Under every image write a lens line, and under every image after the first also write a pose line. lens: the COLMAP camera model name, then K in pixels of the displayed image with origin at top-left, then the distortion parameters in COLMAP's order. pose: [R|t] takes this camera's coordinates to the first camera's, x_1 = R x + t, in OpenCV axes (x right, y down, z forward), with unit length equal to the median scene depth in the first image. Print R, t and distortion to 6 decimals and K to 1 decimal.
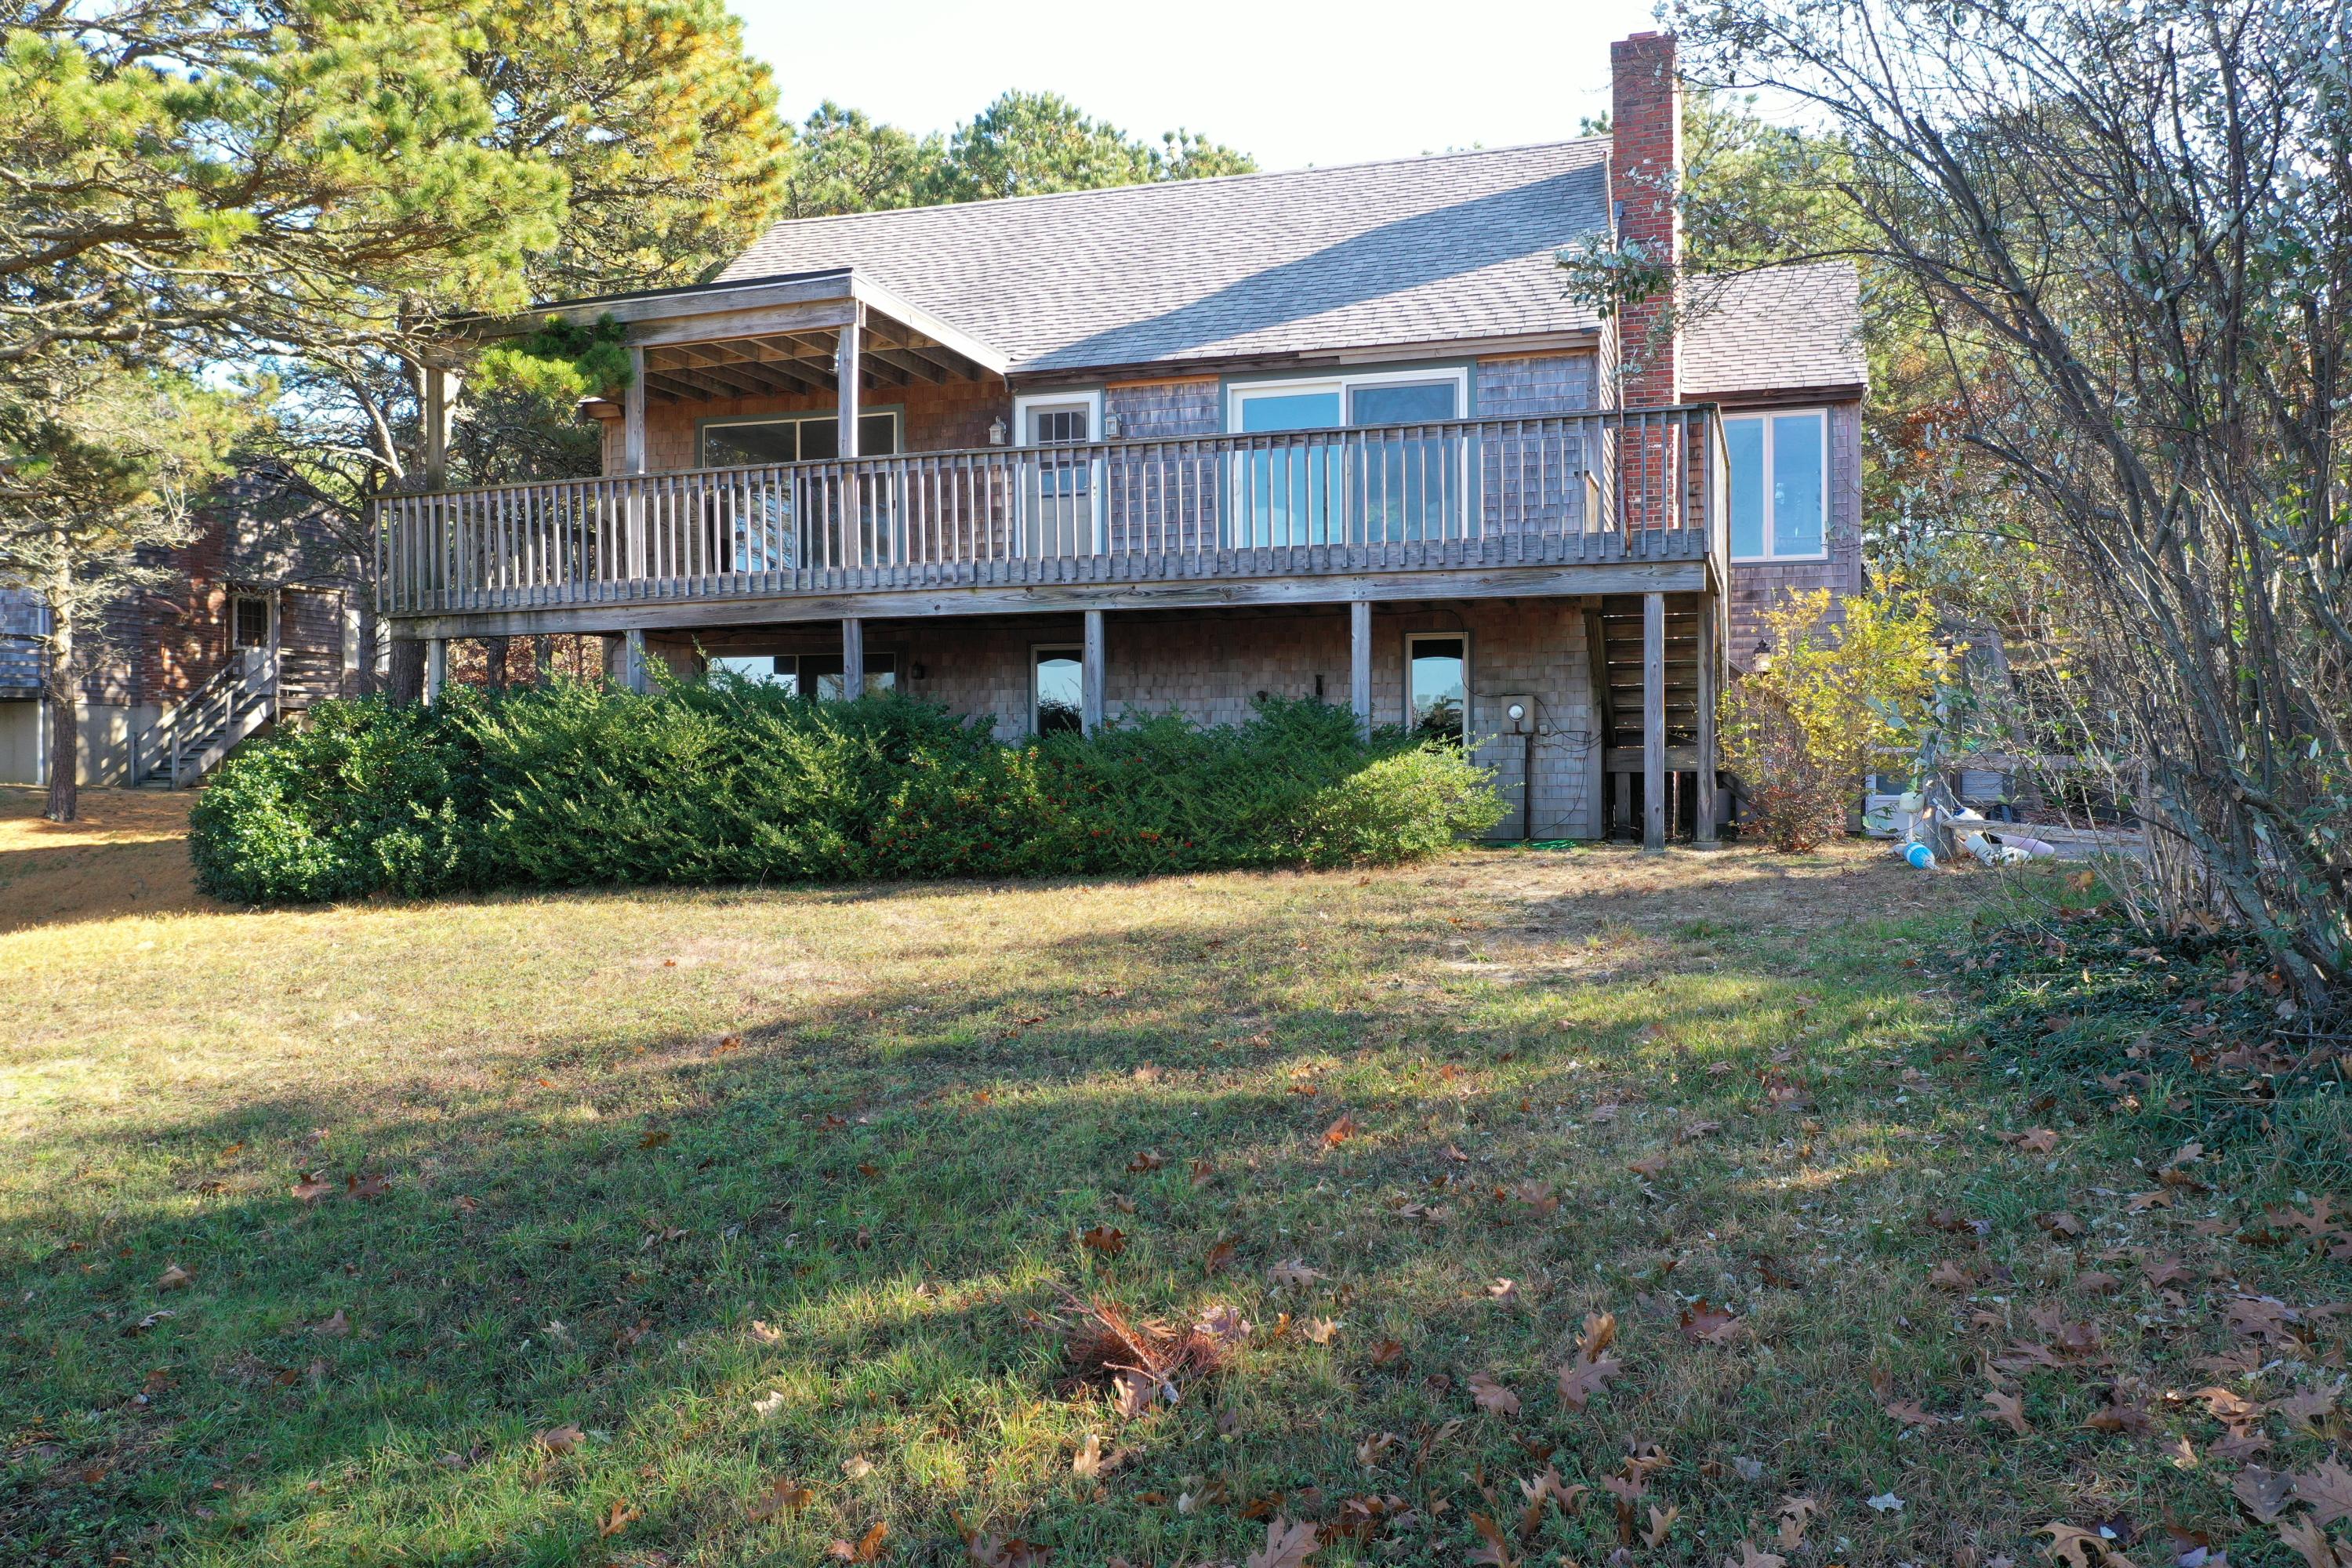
lens RADIAL K [[1849.5, 0, 1181.4], [0, 1849.5, 784.2], [0, 0, 1]] dist [0.002280, -0.005009]
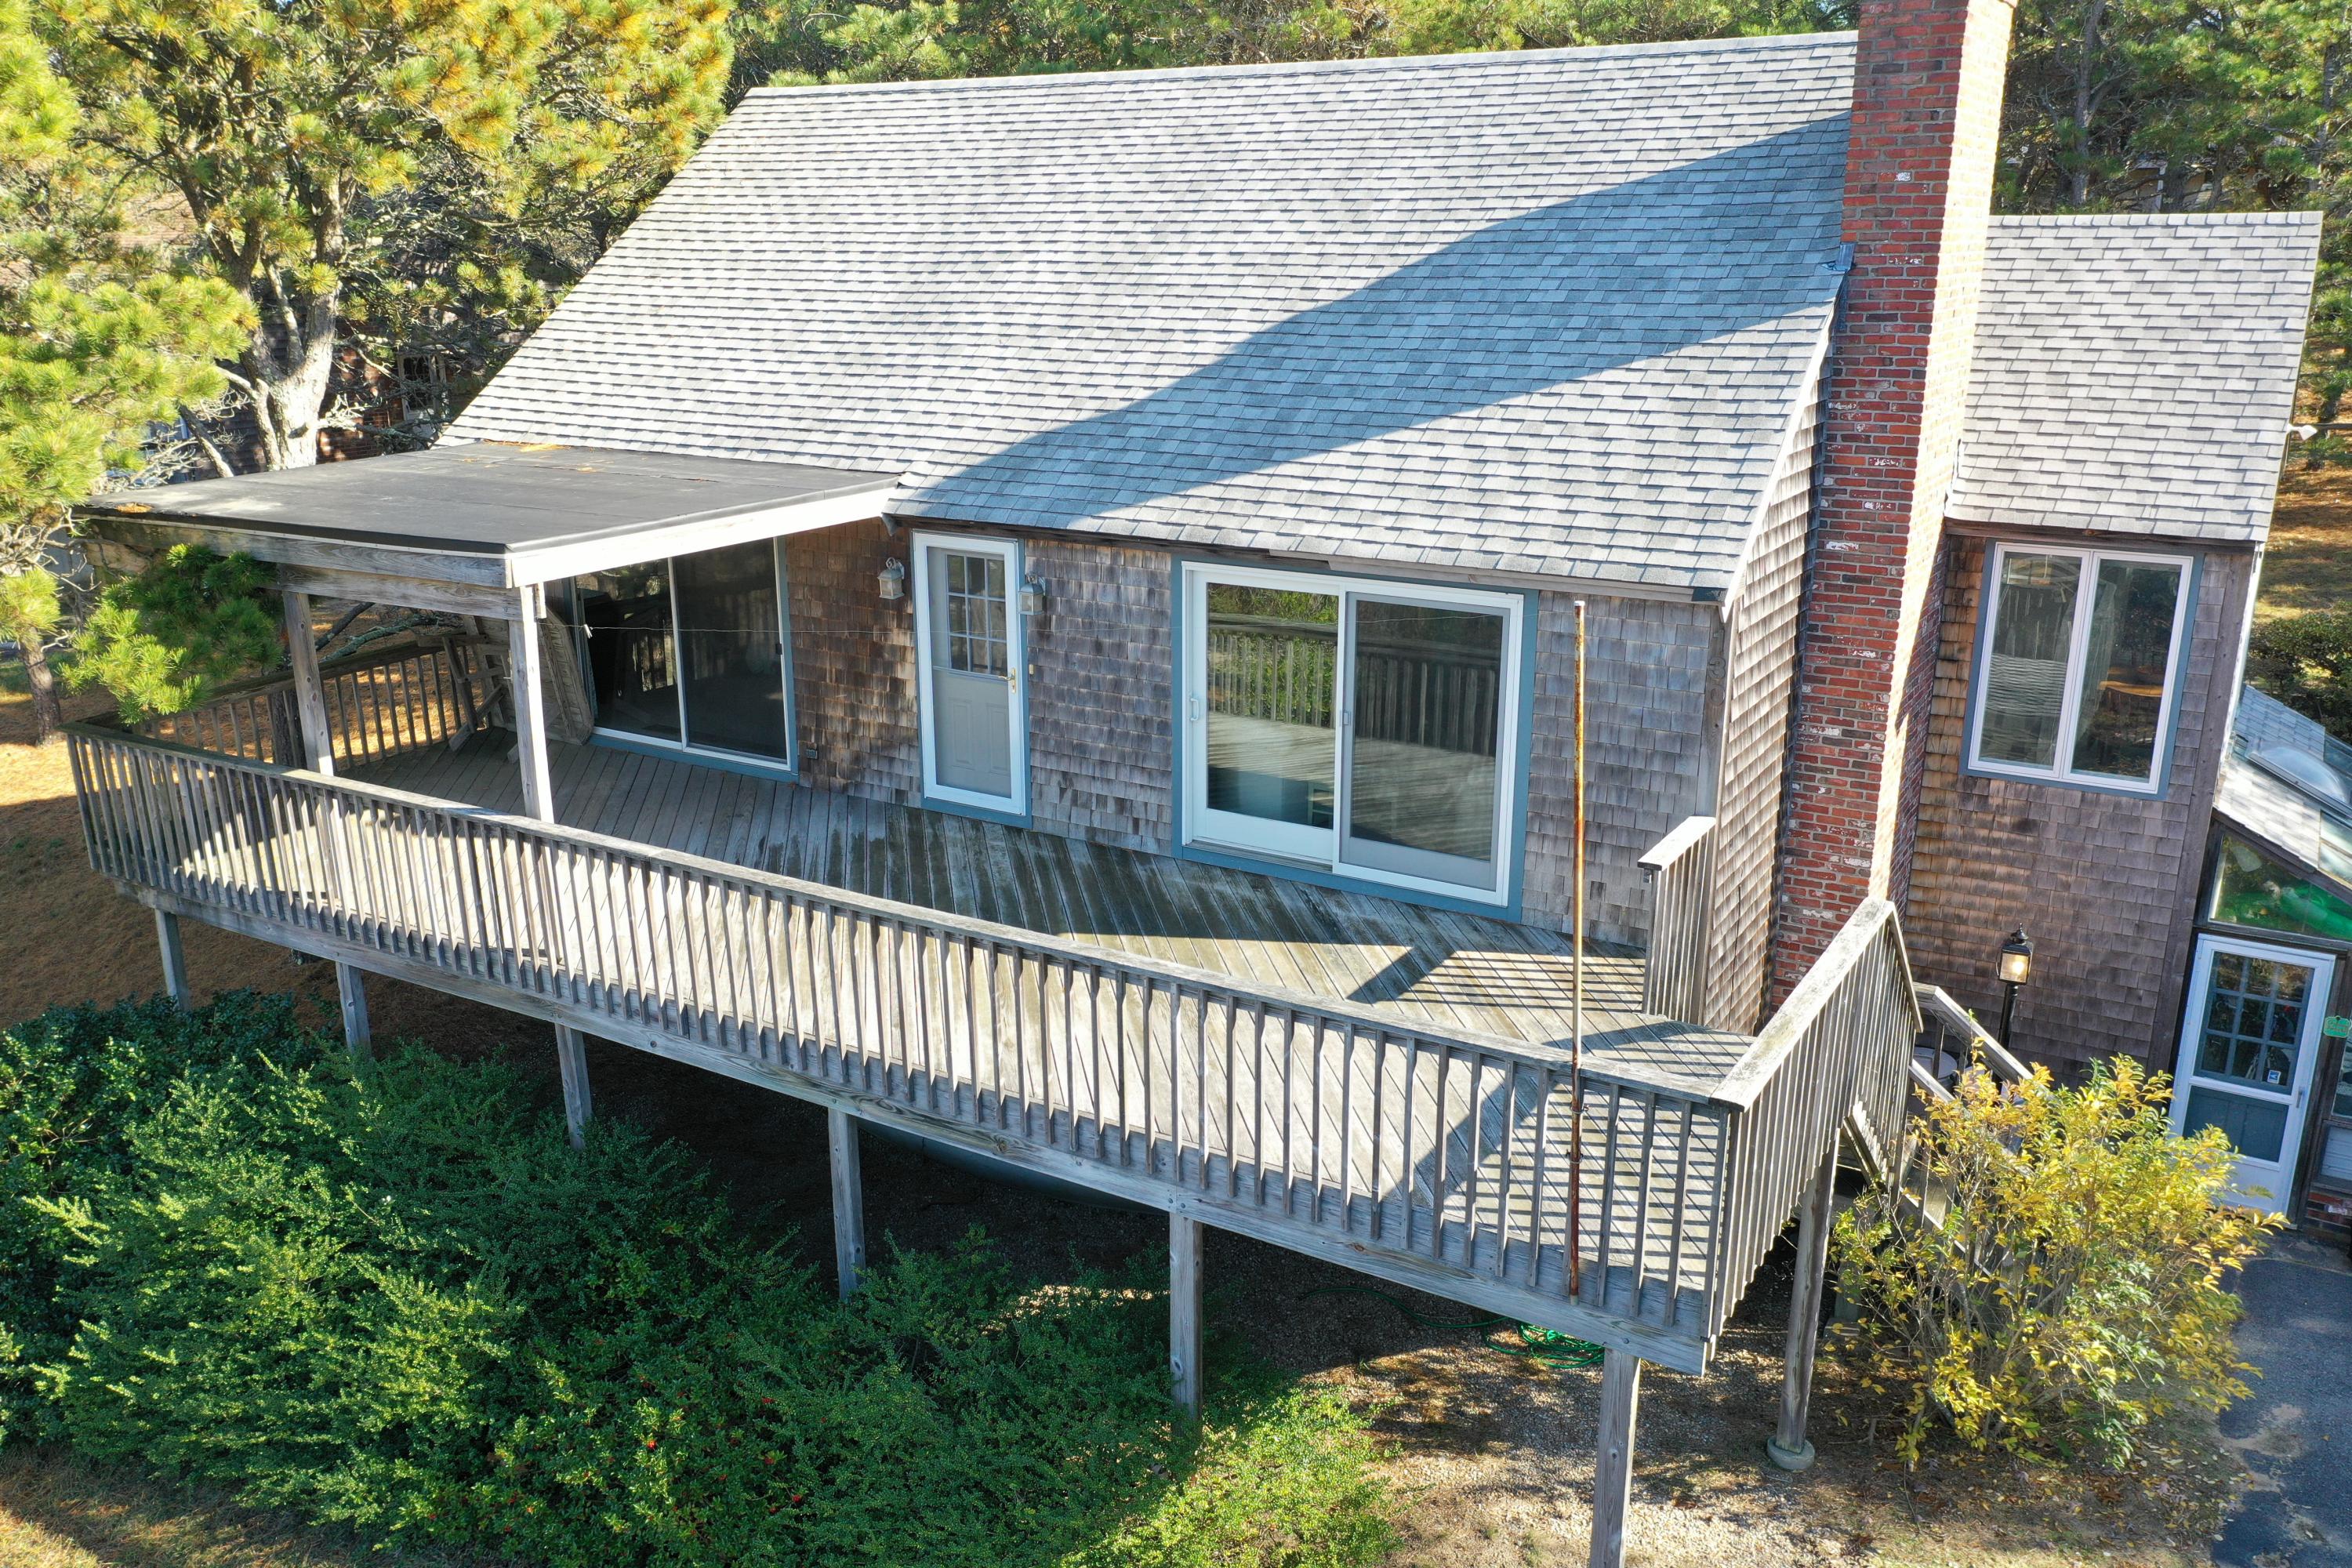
lens RADIAL K [[1849.5, 0, 1171.4], [0, 1849.5, 783.5], [0, 0, 1]] dist [0.002280, -0.005009]
pose [[0.971883, 0.066170, -0.225975, 0.170354], [-0.000039, 0.959747, 0.280864, -0.314798], [0.235464, -0.272959, 0.932765, 0.344725]]
